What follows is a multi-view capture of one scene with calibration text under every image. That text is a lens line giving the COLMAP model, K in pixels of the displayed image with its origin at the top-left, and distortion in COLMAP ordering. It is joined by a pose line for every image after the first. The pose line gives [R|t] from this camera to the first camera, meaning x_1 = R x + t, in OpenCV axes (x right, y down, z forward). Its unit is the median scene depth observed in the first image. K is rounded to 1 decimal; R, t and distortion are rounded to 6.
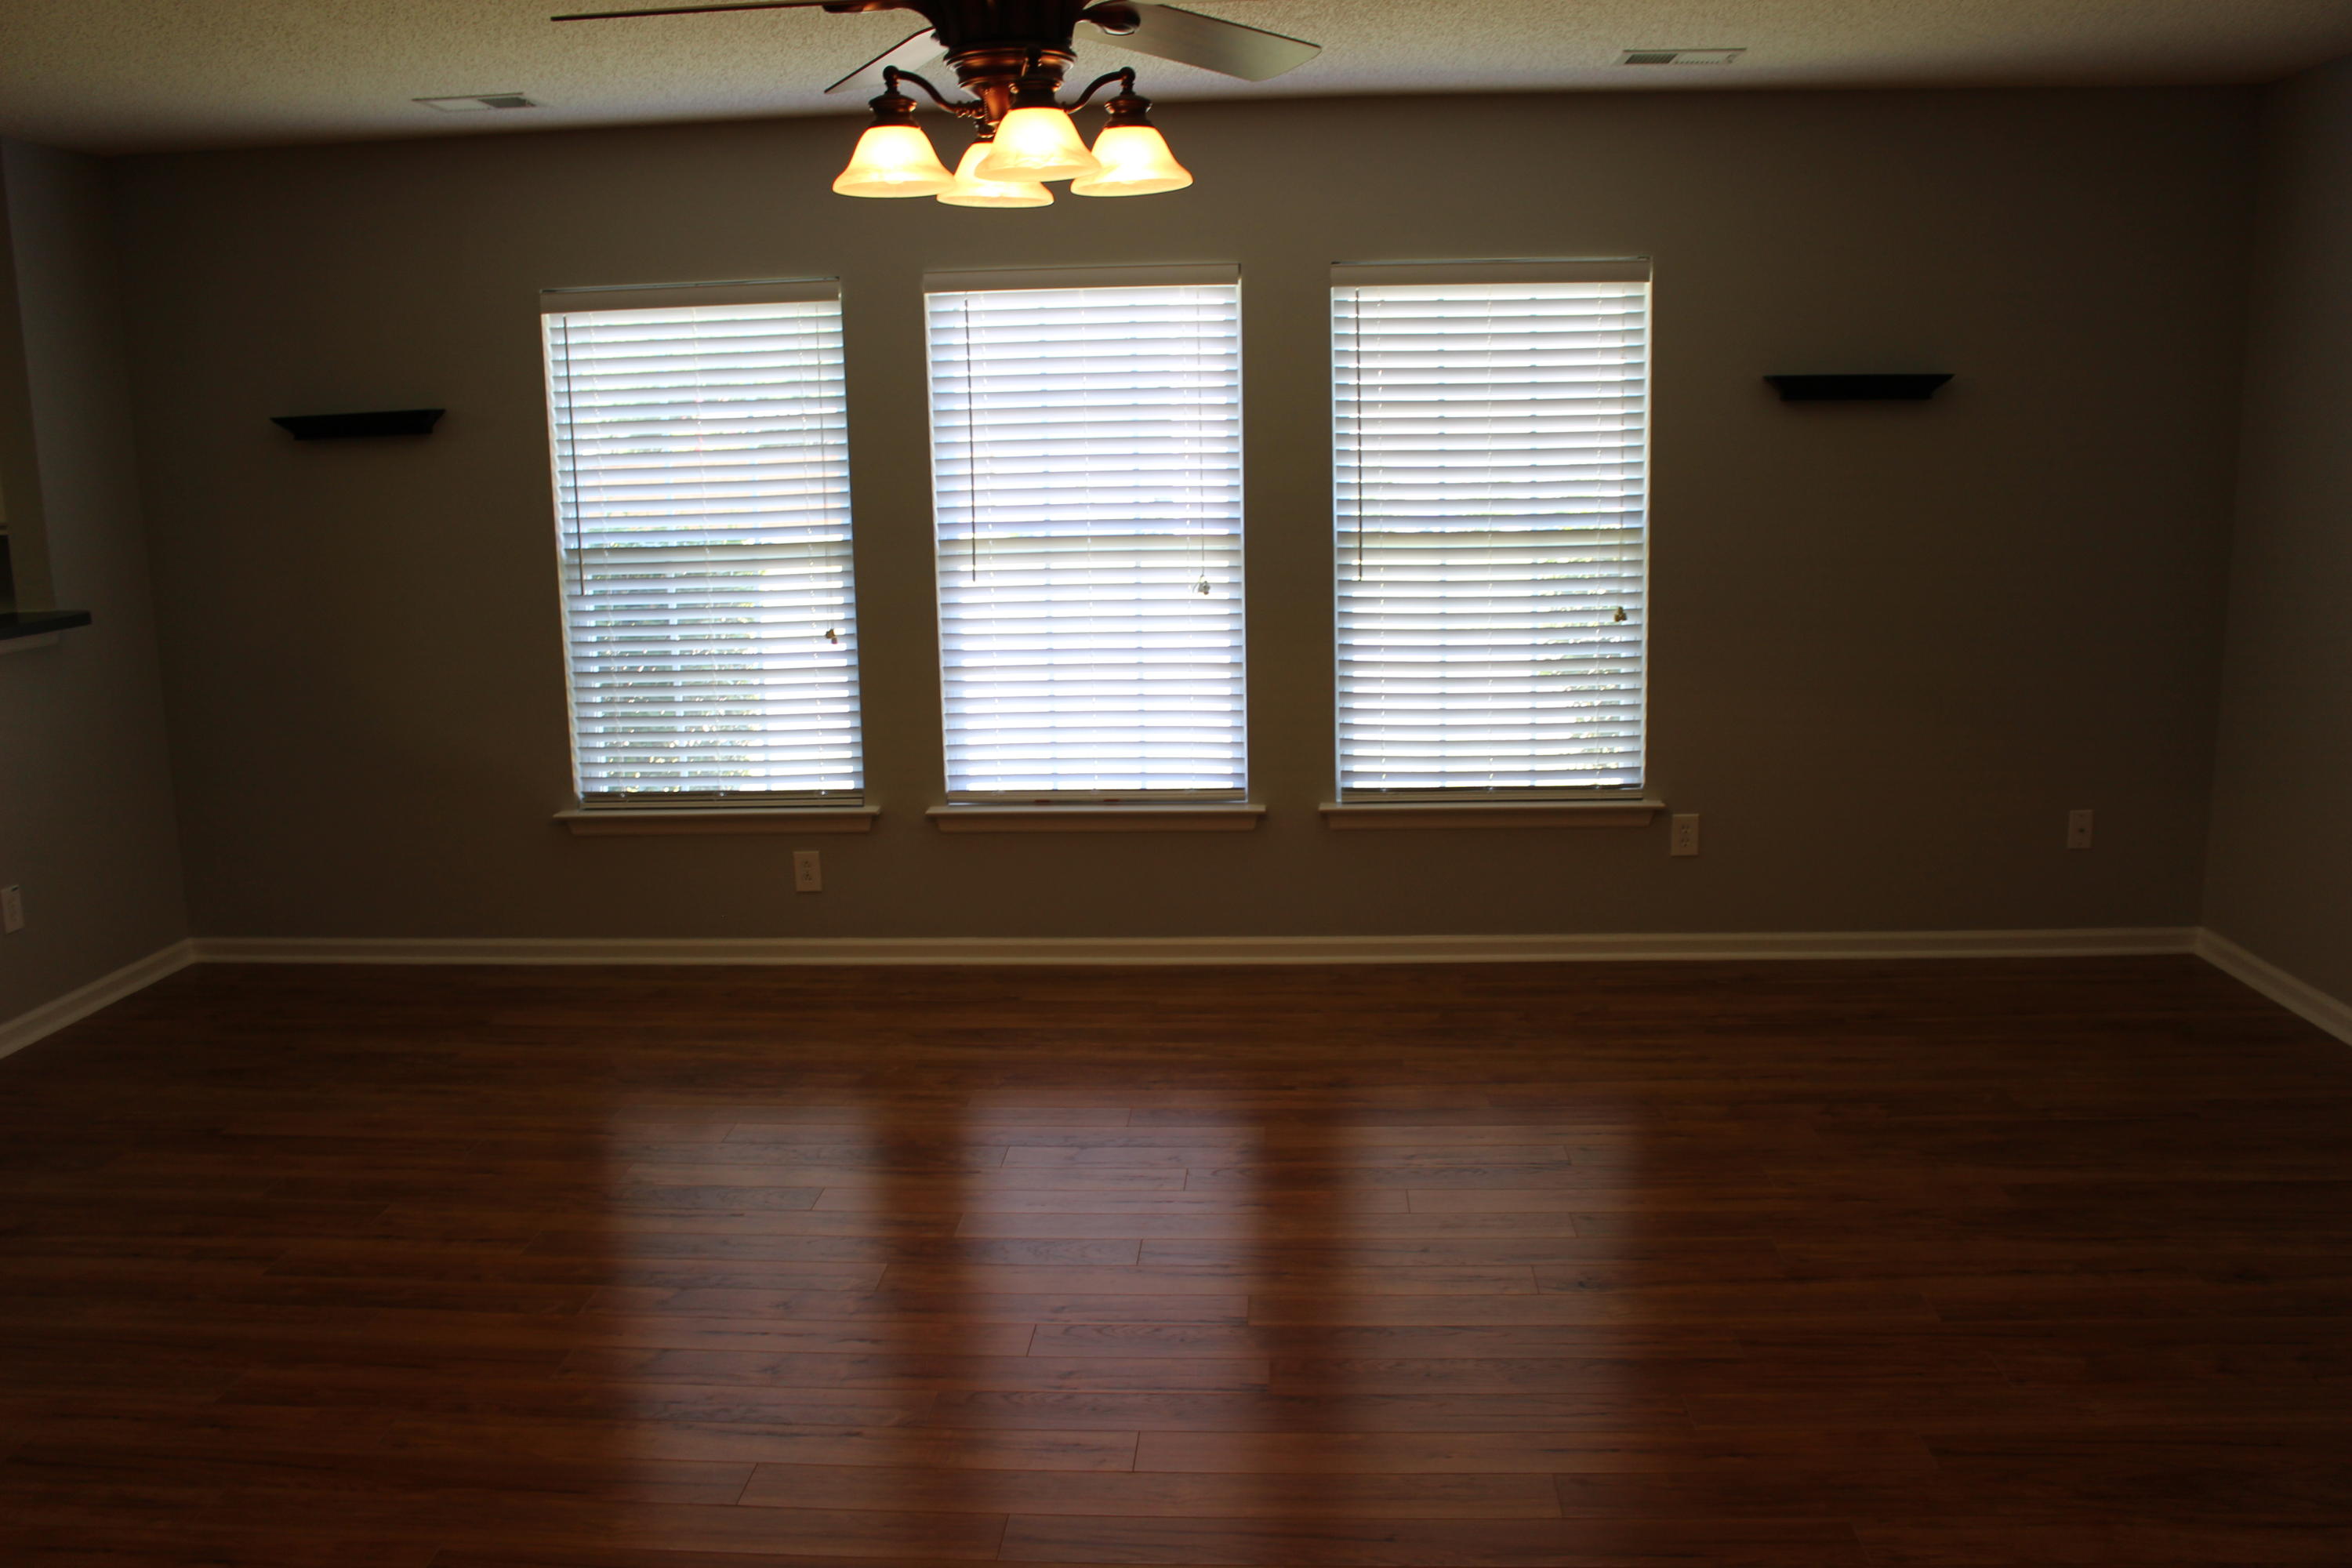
lens RADIAL K [[1962.6, 0, 1169.7], [0, 1962.6, 798.0], [0, 0, 1]] dist [-0.151977, 0.125295]
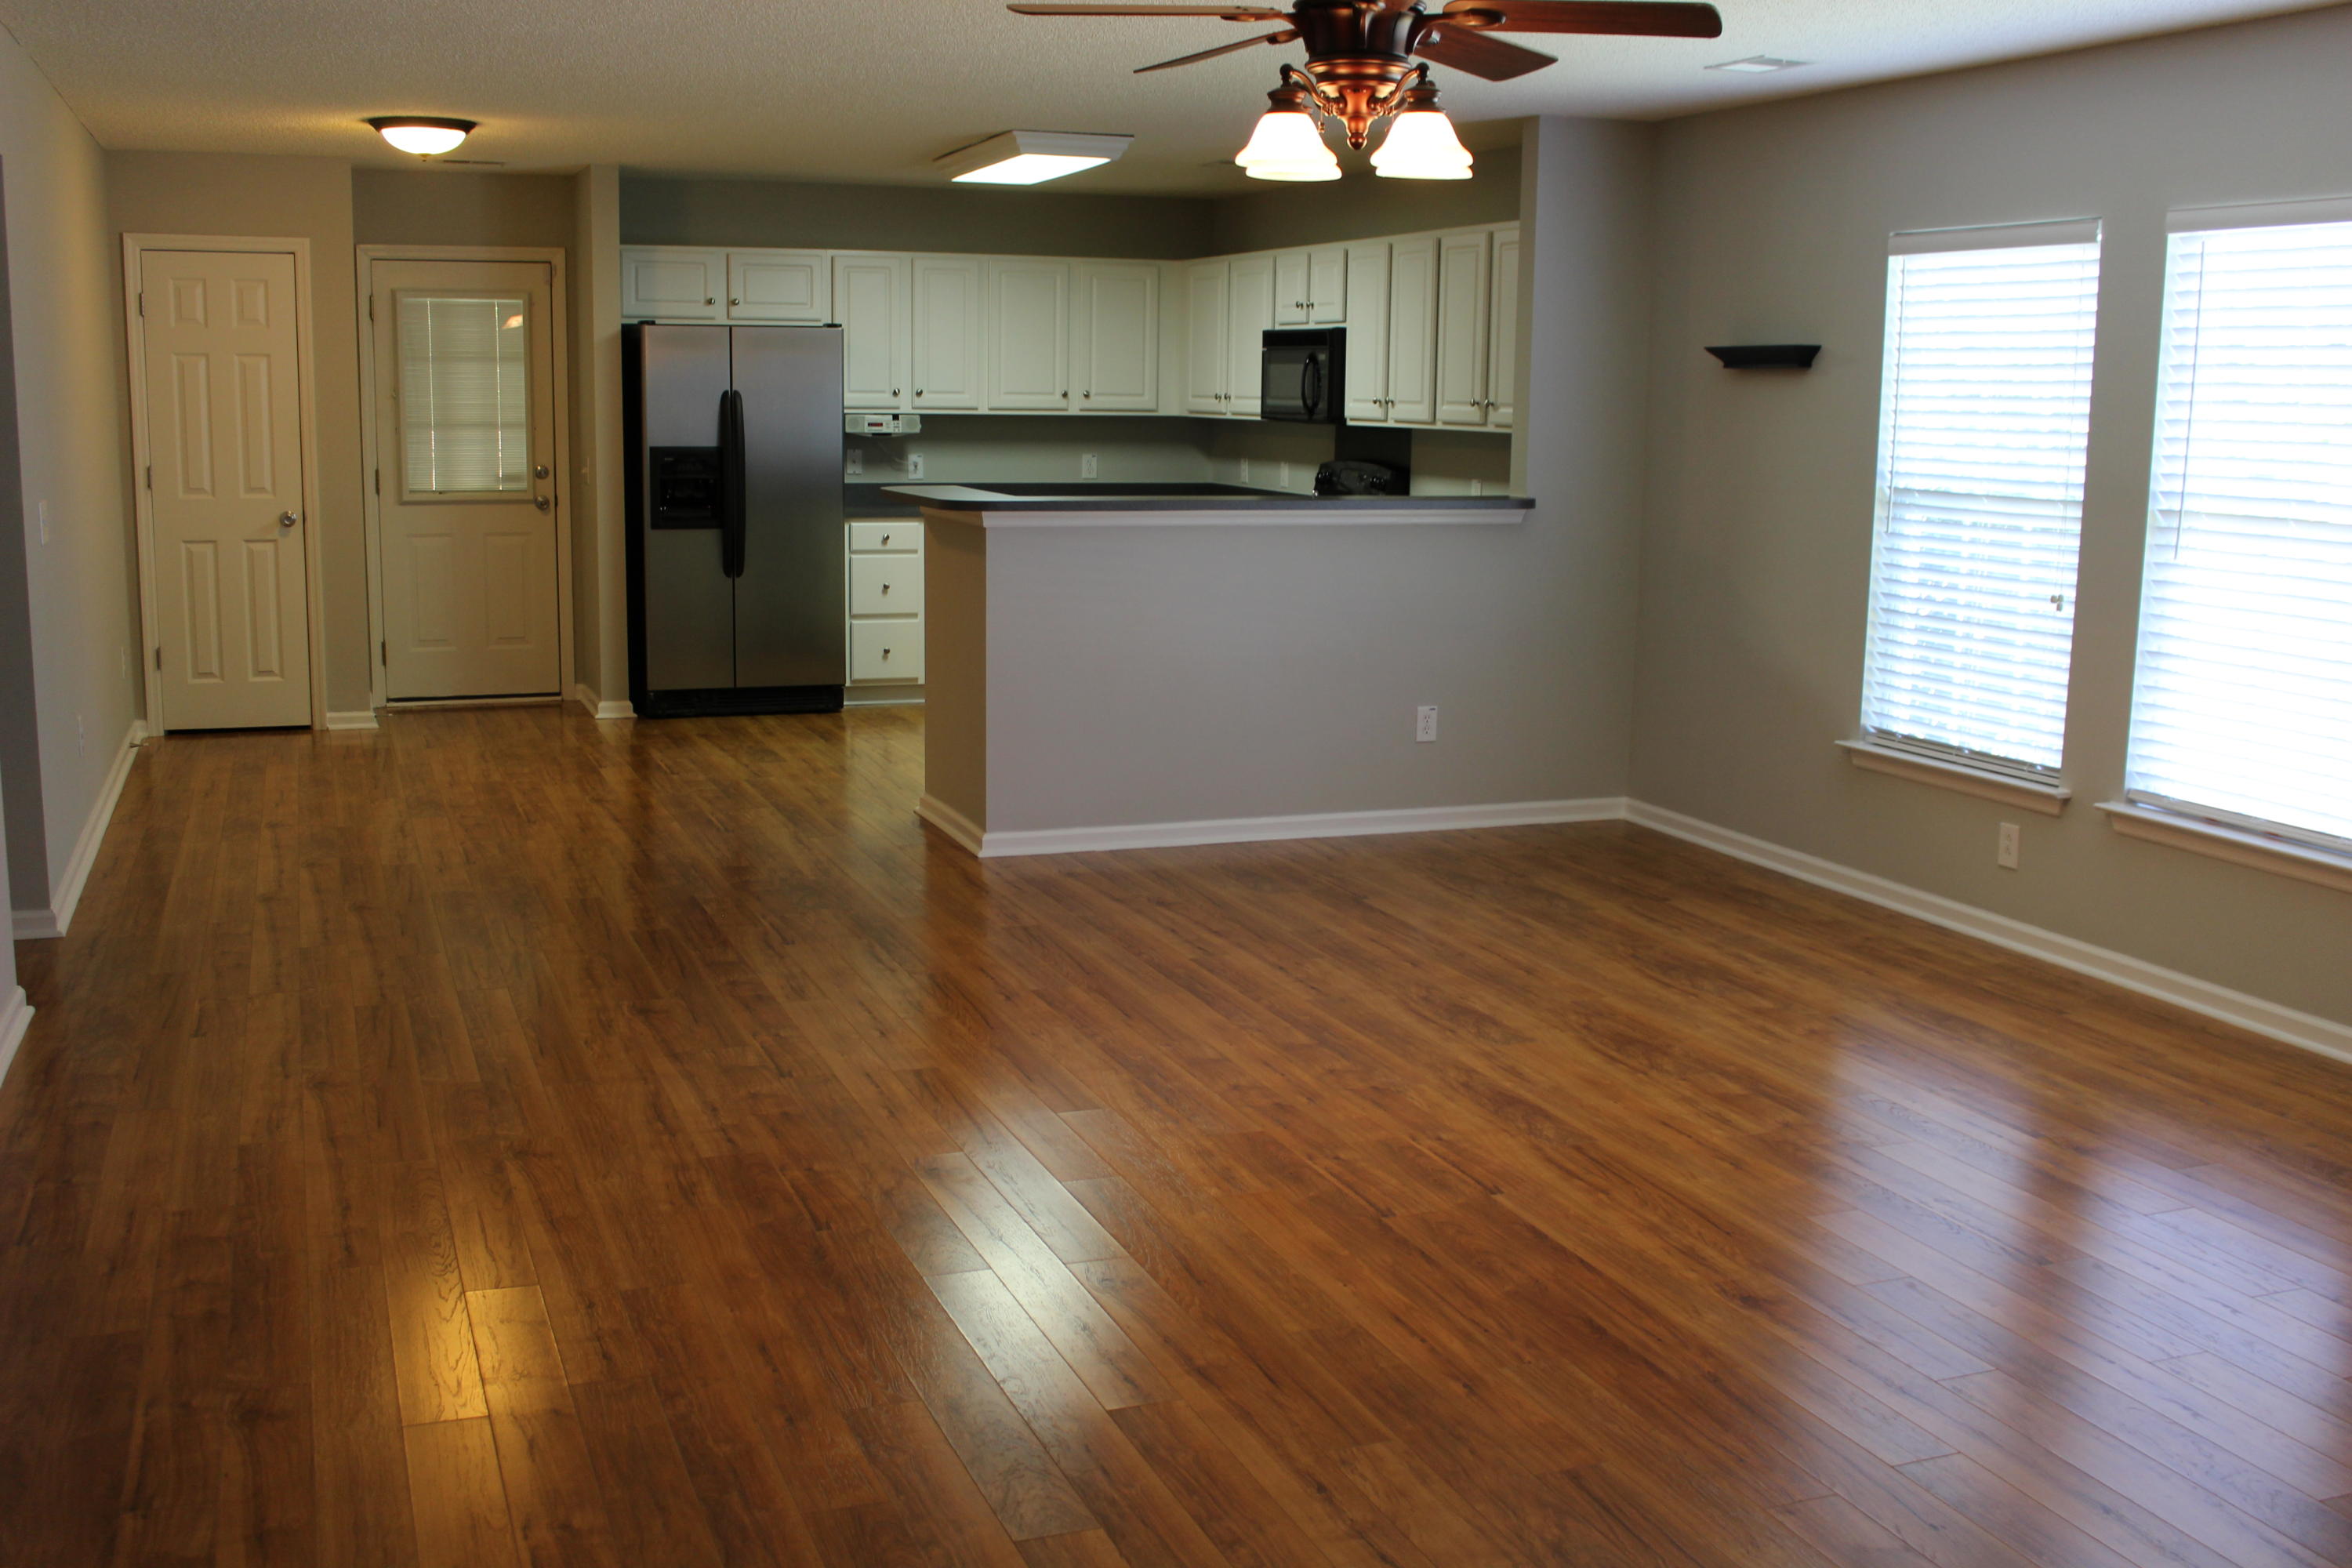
lens RADIAL K [[2338.3, 0, 1177.7], [0, 2338.3, 801.4], [0, 0, 1]] dist [-0.132711, 0.124116]
pose [[0.417796, 0.188283, -0.888817, 0.656017], [-0.195016, 0.974073, 0.114675, -0.033863], [0.887364, 0.125423, 0.443682, 0.150246]]
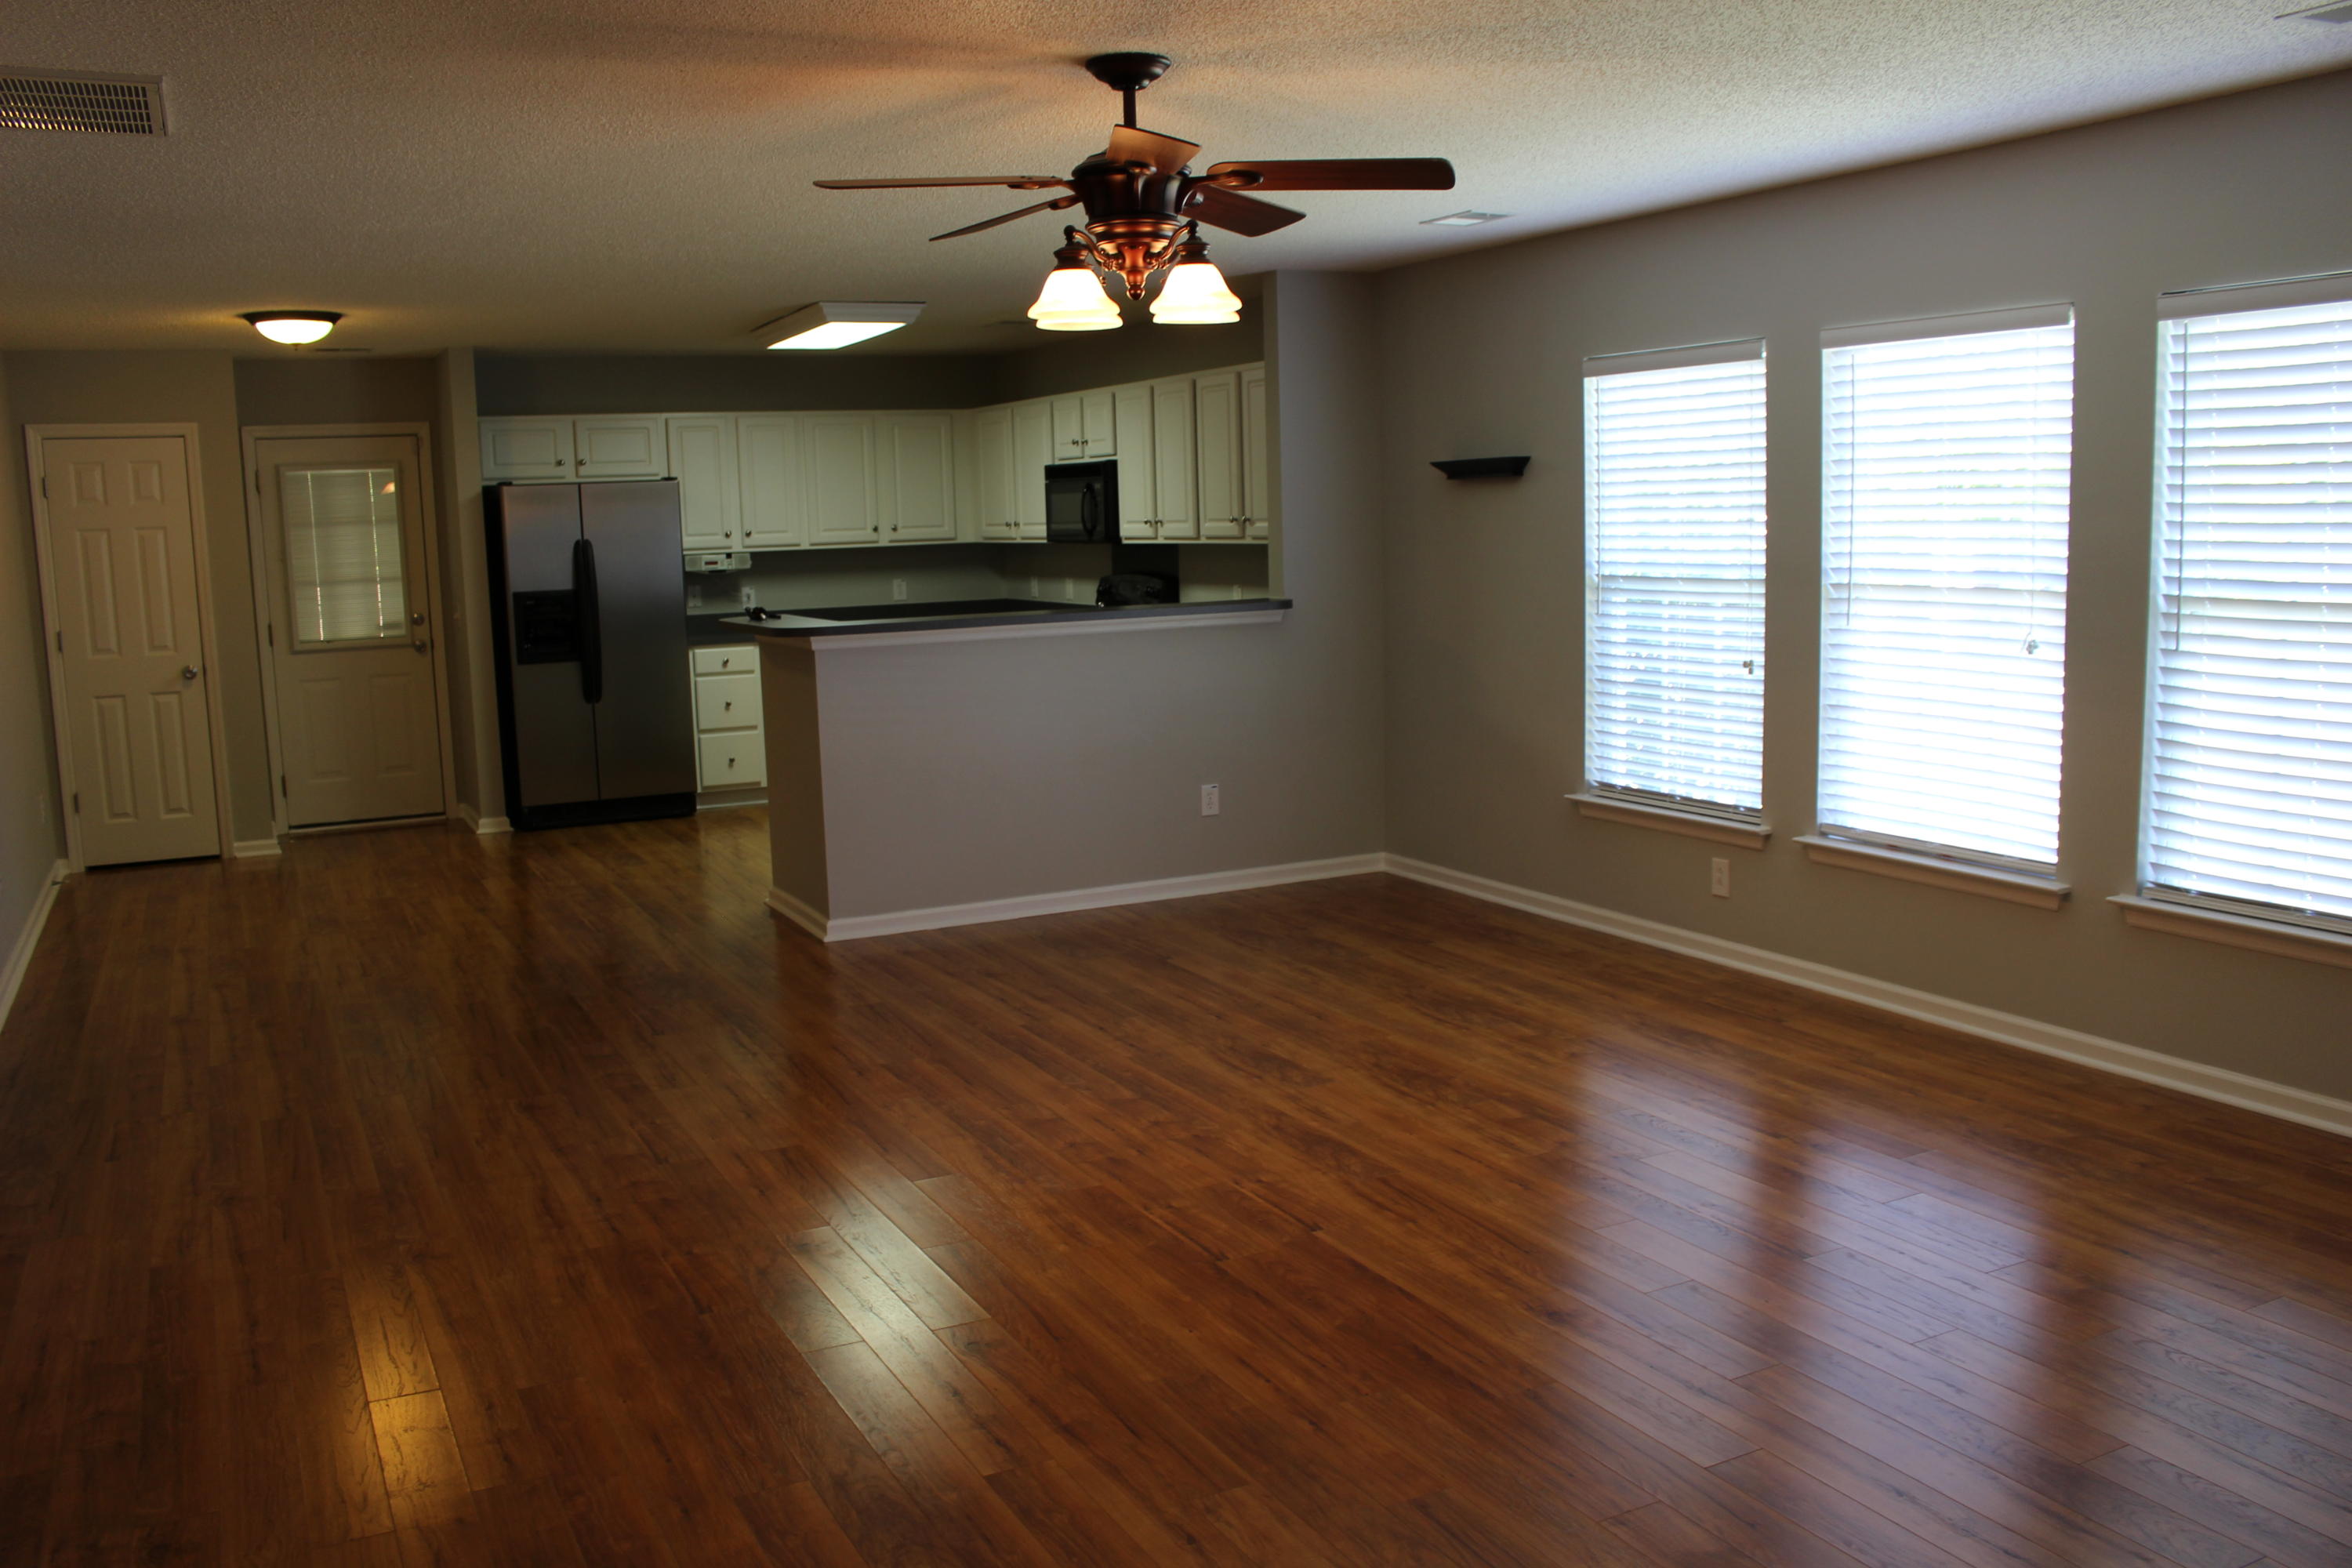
lens RADIAL K [[1962.6, 0, 1169.7], [0, 1962.6, 798.0], [0, 0, 1]] dist [-0.151977, 0.125295]
pose [[0.509970, 0.134021, -0.849688, 0.598155], [-0.145233, 0.987022, 0.068516, -0.037678], [0.847843, 0.088461, 0.522816, 0.168326]]
